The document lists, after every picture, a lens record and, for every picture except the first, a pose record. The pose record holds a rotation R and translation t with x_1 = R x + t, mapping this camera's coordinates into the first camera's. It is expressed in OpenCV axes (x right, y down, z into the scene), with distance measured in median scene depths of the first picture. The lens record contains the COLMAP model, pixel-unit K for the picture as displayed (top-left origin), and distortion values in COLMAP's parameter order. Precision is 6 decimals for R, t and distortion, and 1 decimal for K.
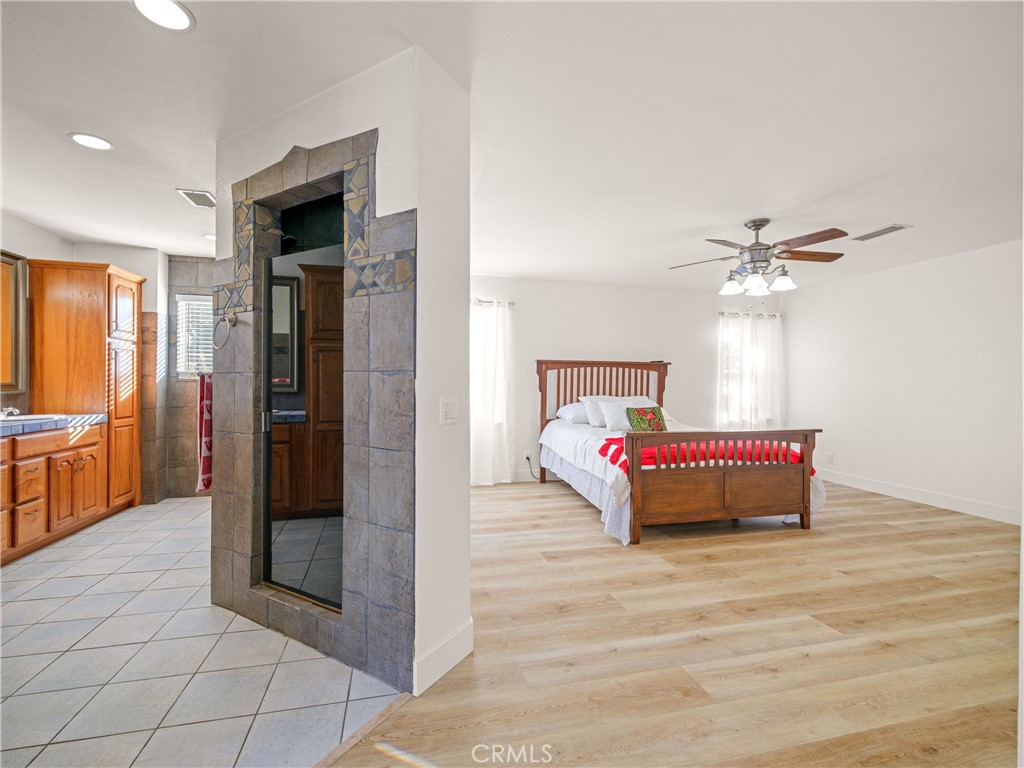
lens RADIAL K [[464.2, 0, 513.0], [0, 464.2, 382.1], [0, 0, 1]] dist [-0.002138, 0.000636]
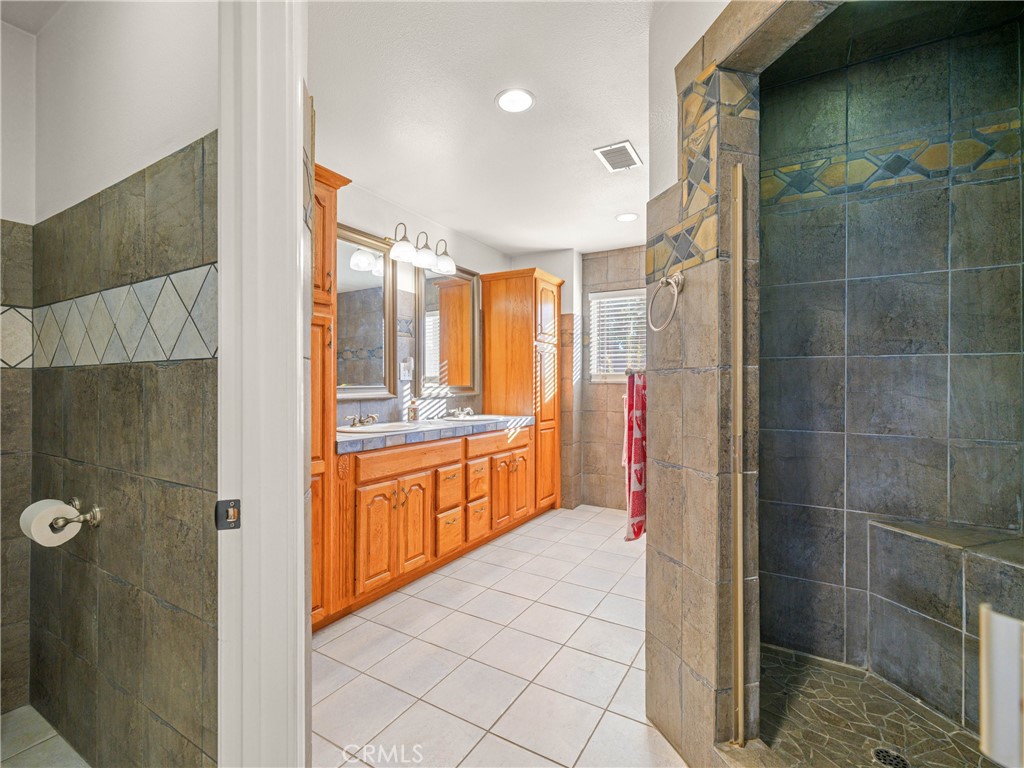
lens RADIAL K [[464.2, 0, 505.6], [0, 464.2, 383.4], [0, 0, 1]] dist [-0.002138, 0.000636]
pose [[0.702268, -0.005263, -0.711893, -0.277296], [0.003189, 0.999986, -0.004247, 0.001096], [0.711906, 0.000712, 0.702275, 0.340938]]
